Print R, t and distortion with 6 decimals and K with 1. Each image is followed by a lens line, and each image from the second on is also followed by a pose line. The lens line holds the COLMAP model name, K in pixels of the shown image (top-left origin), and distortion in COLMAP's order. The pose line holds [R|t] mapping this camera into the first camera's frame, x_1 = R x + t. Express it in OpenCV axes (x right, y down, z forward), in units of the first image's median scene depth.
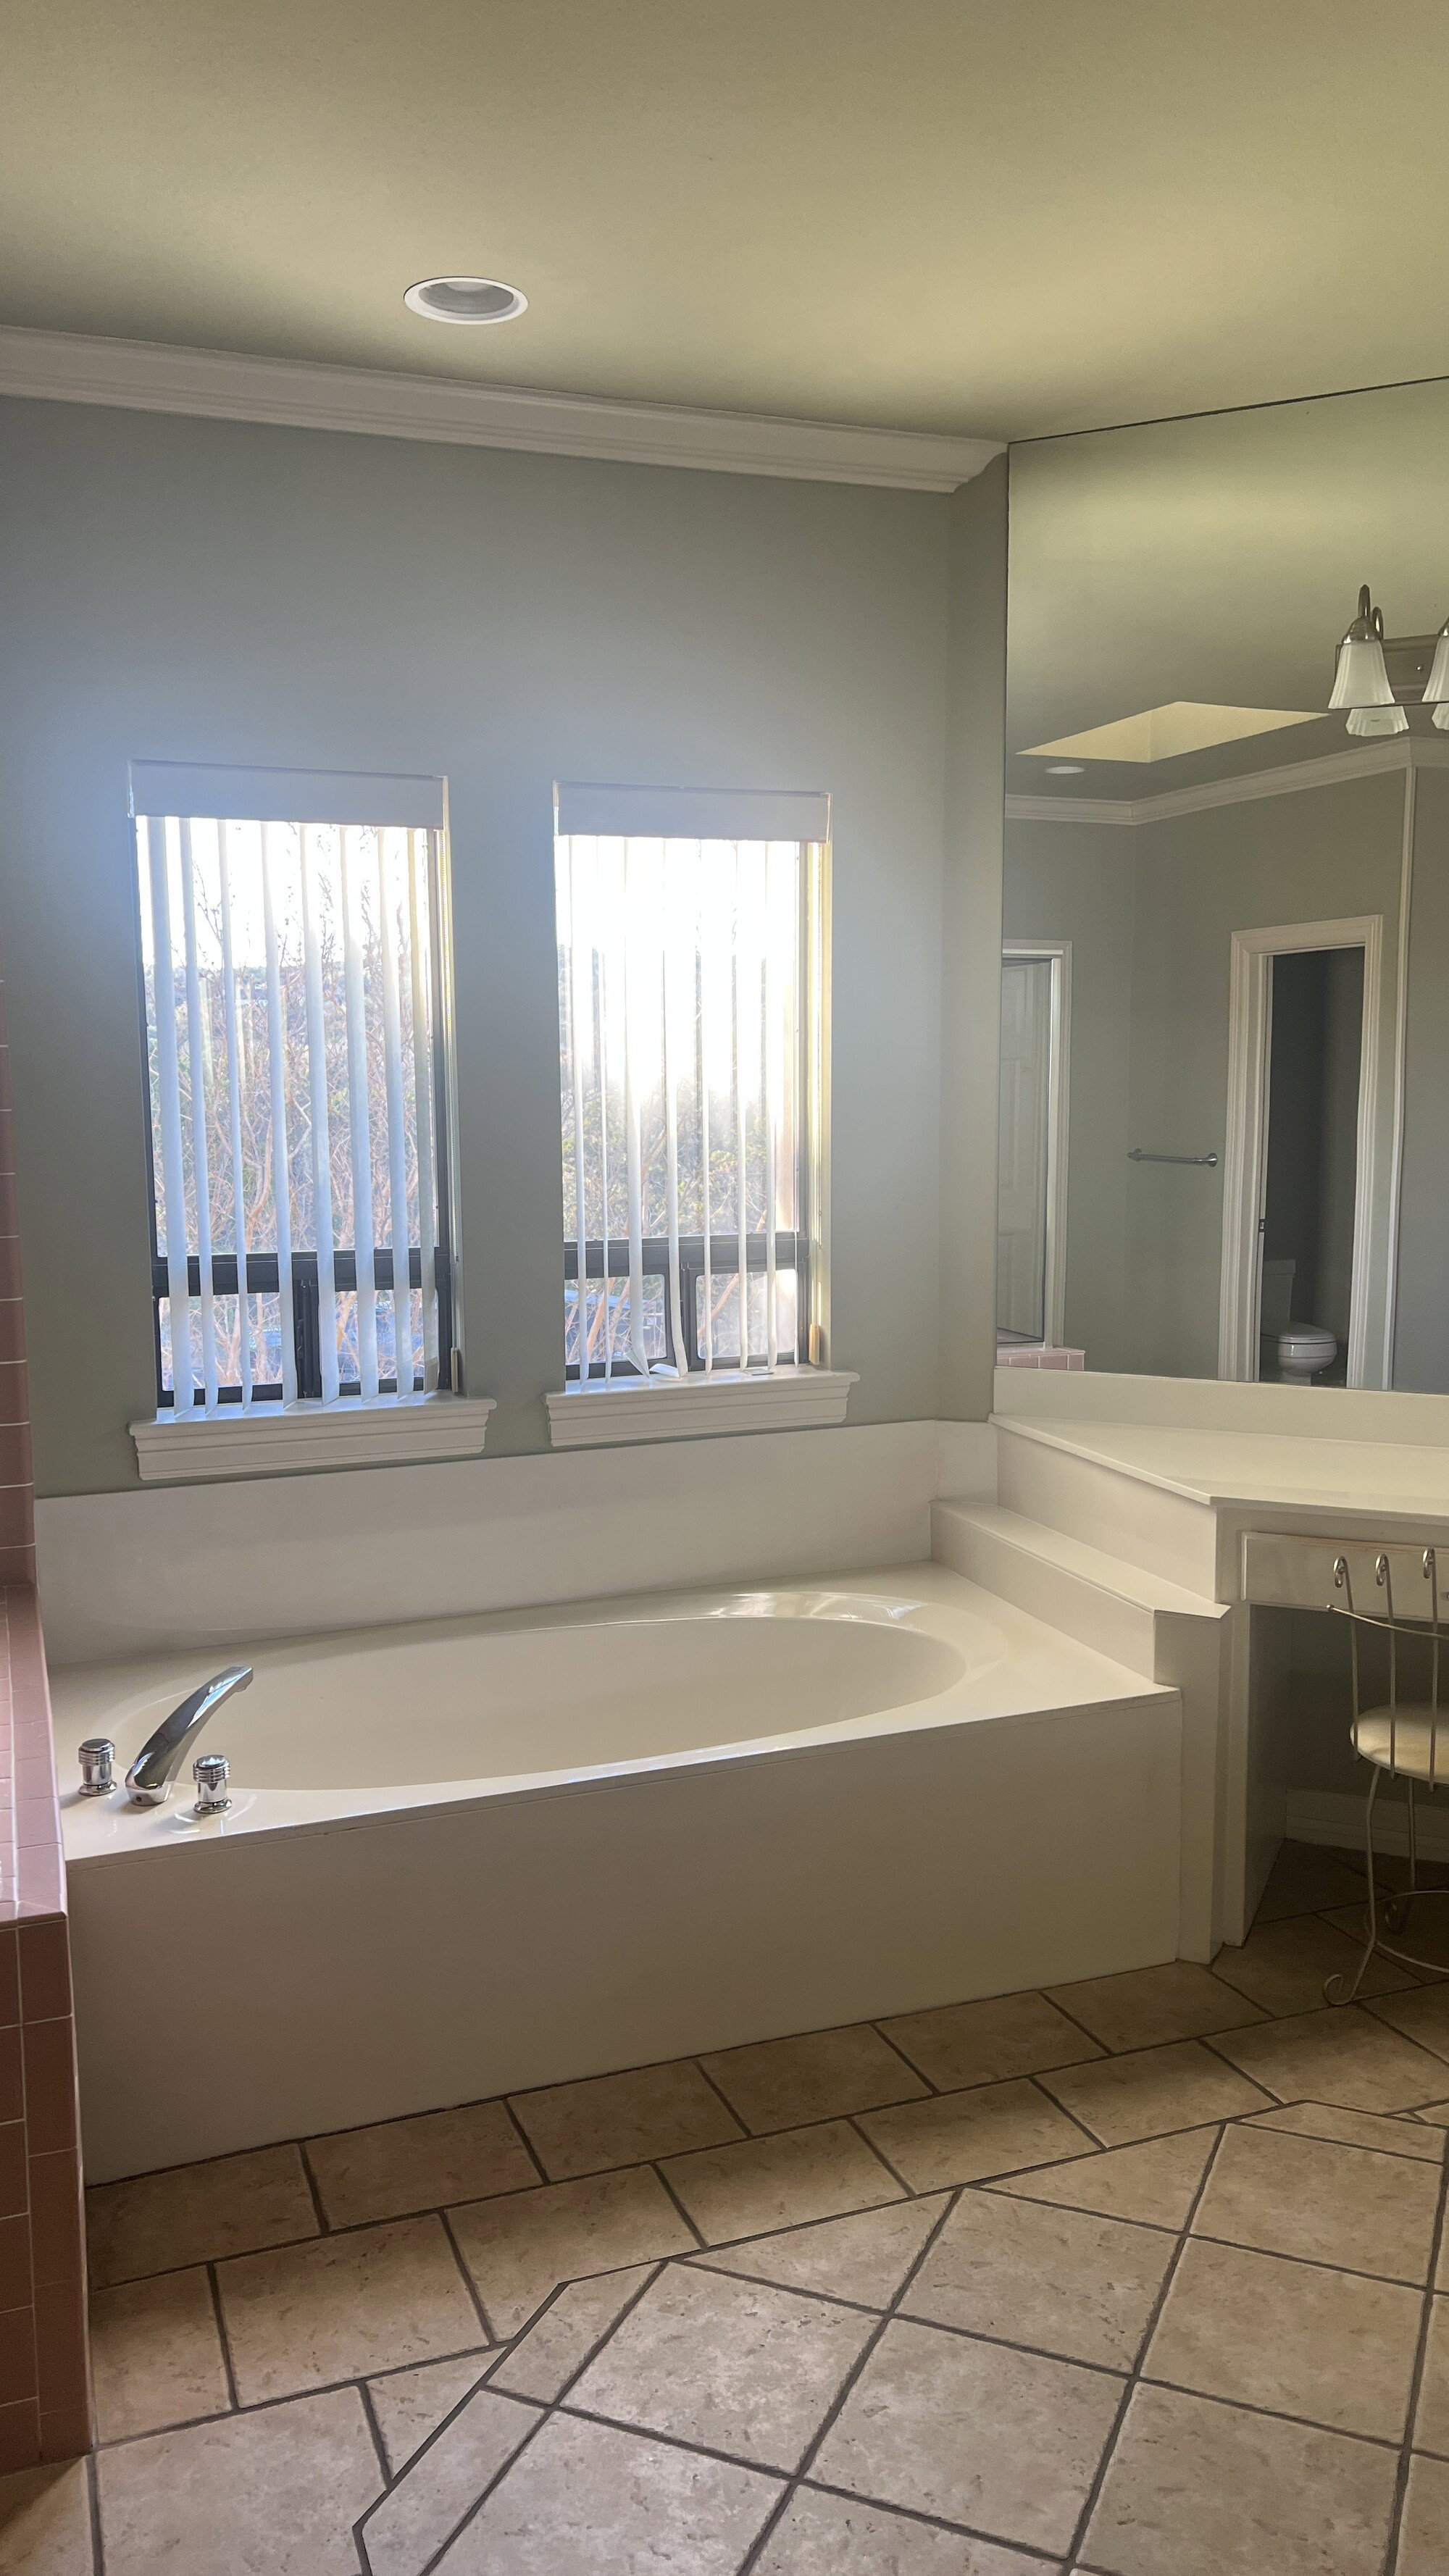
lens RADIAL K [[1910.4, 0, 728.3], [0, 1910.4, 1310.4], [0, 0, 1]] dist [0.058130, -0.062380]
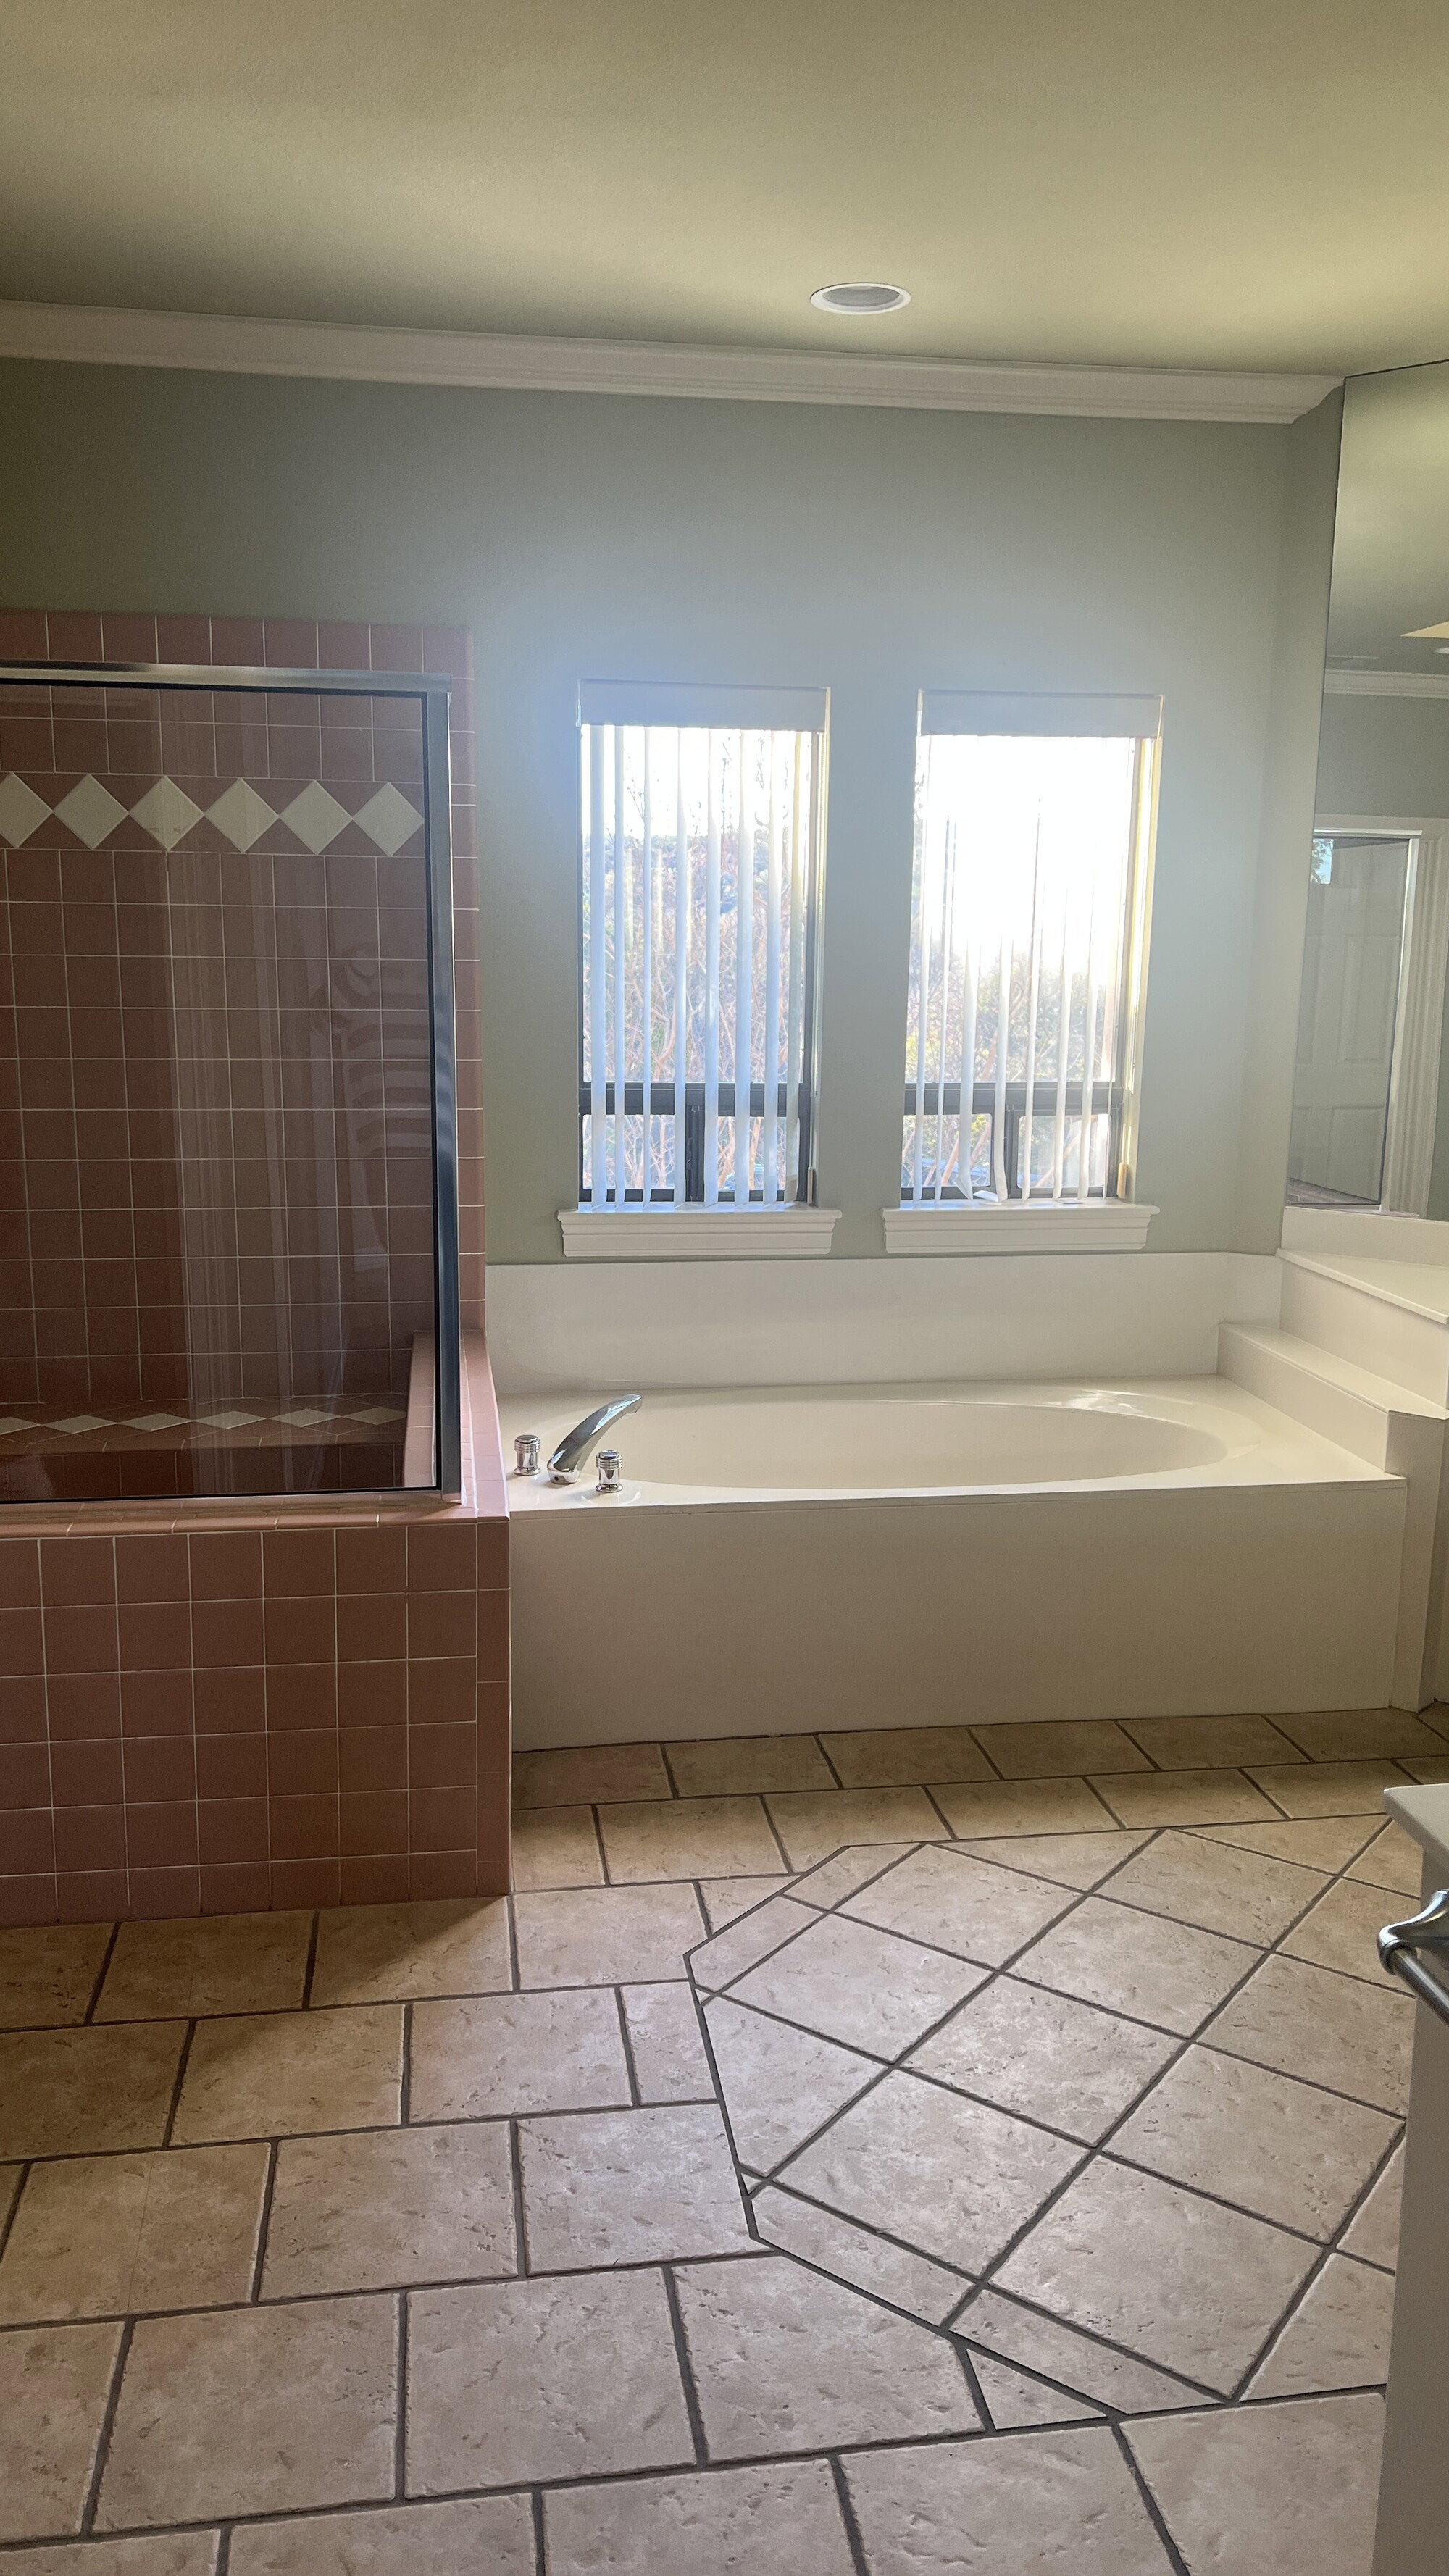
lens RADIAL K [[1910.4, 0, 713.5], [0, 1910.4, 1308.7], [0, 0, 1]] dist [0.058130, -0.062380]
pose [[0.975732, 0.059050, -0.210854, 0.061677], [-0.045538, 0.996620, 0.068377, 0.031798], [0.214179, -0.057115, 0.975123, -0.220604]]
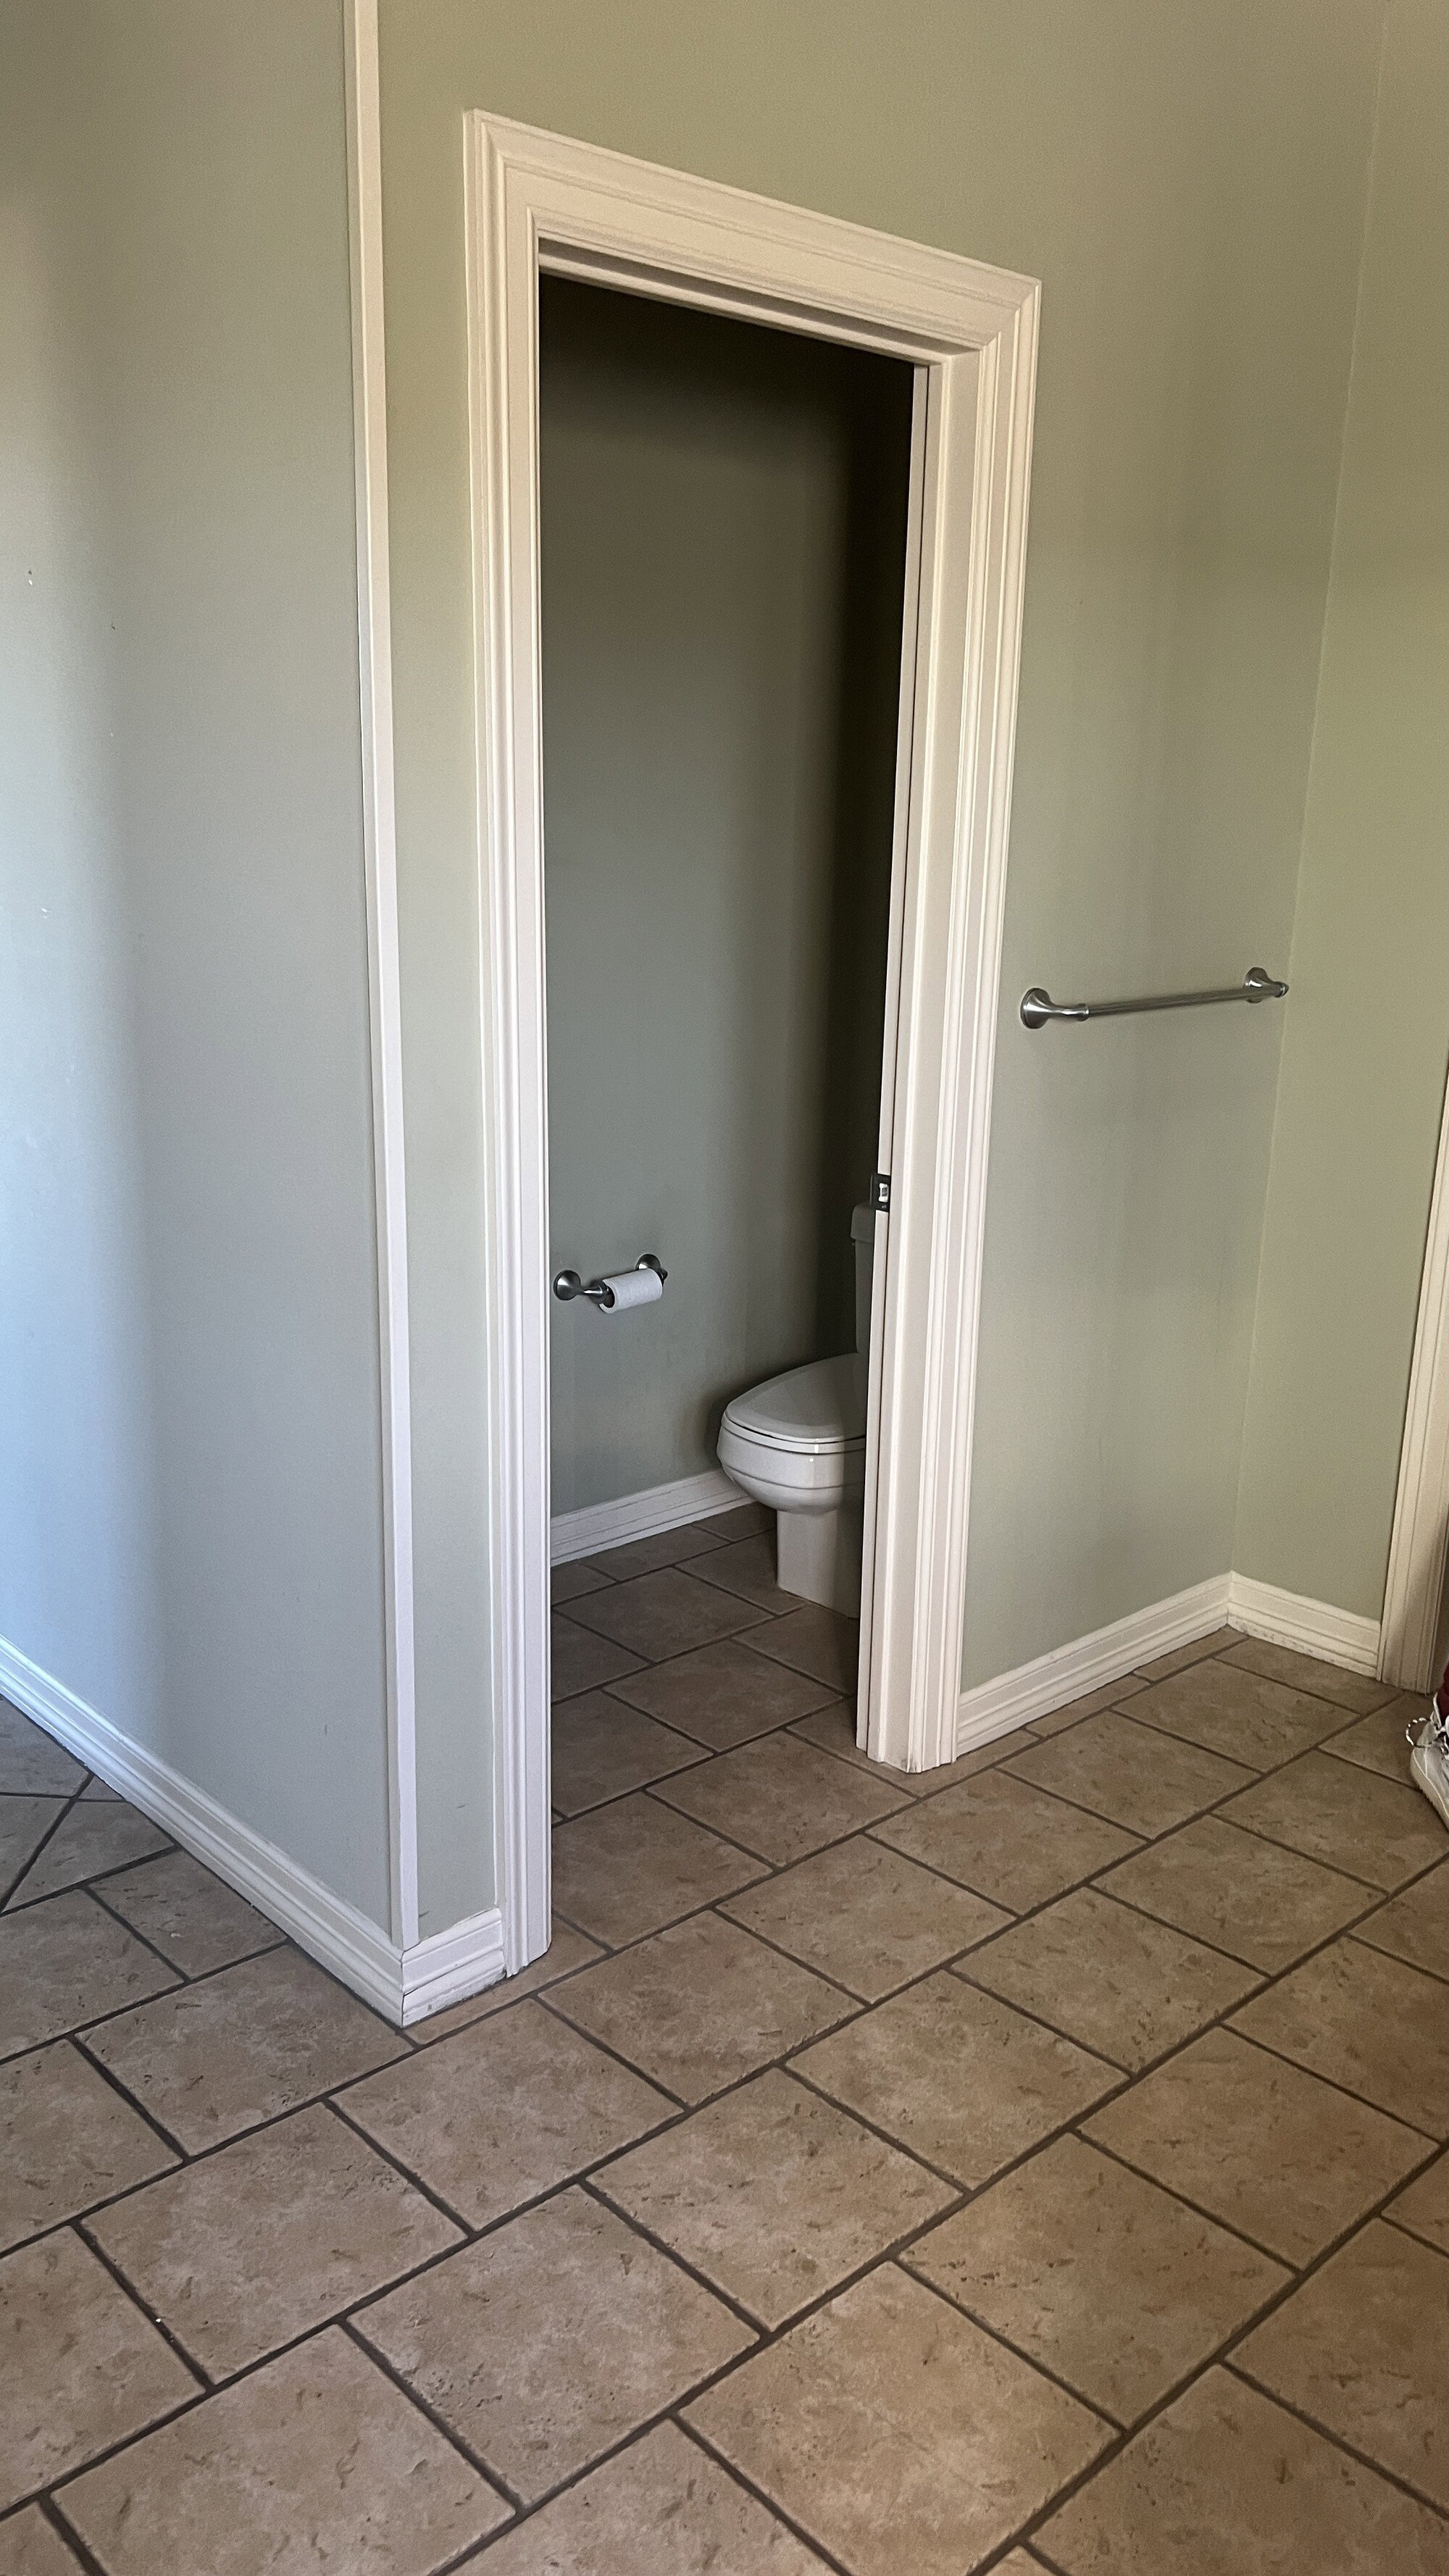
lens RADIAL K [[1910.4, 0, 679.1], [0, 1910.4, 1282.5], [0, 0, 1]] dist [0.058130, -0.062380]
pose [[-0.931210, 0.078388, -0.355954, -0.045663], [-0.062335, 0.927960, 0.367431, -0.069252], [0.359113, 0.364344, -0.859239, 0.722670]]
